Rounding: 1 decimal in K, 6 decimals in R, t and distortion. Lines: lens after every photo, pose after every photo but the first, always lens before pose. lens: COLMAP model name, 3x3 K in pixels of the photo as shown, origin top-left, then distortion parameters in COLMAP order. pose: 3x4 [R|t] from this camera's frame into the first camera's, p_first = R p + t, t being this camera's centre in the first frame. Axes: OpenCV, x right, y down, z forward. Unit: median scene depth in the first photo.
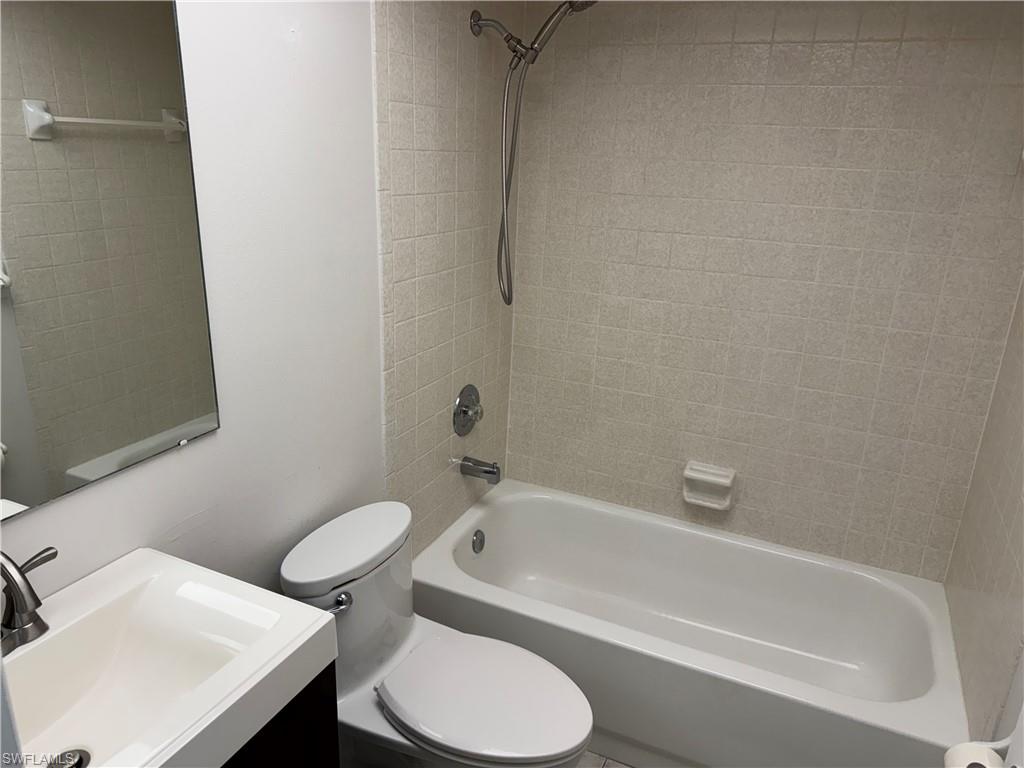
lens RADIAL K [[725.3, 0, 512.0], [0, 725.3, 384.0], [0, 0, 1]] dist [0.009345, -0.004813]
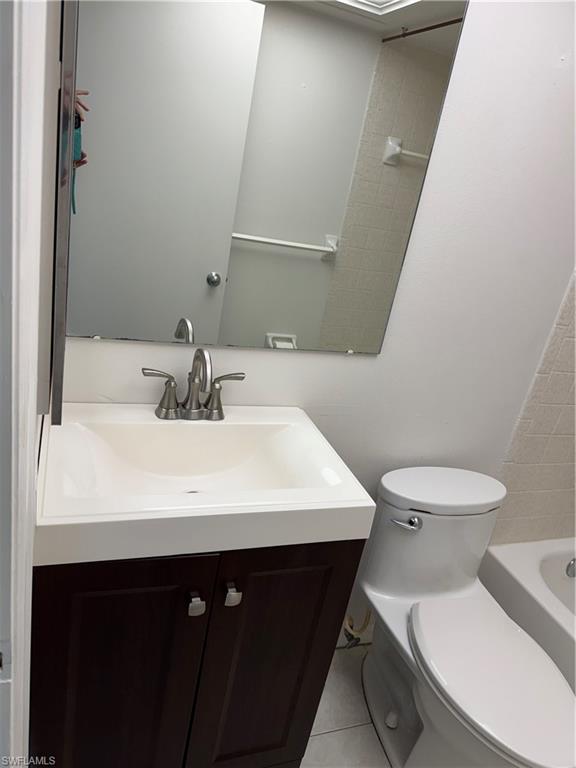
lens RADIAL K [[544.0, 0, 264.6], [0, 544.0, 385.1], [0, 0, 1]] dist [0.009345, -0.004813]
pose [[0.680069, 0.359835, -0.638768, 0.084062], [-0.364640, 0.921873, 0.131099, 0.042581], [0.636037, 0.143765, 0.758148, 0.079098]]
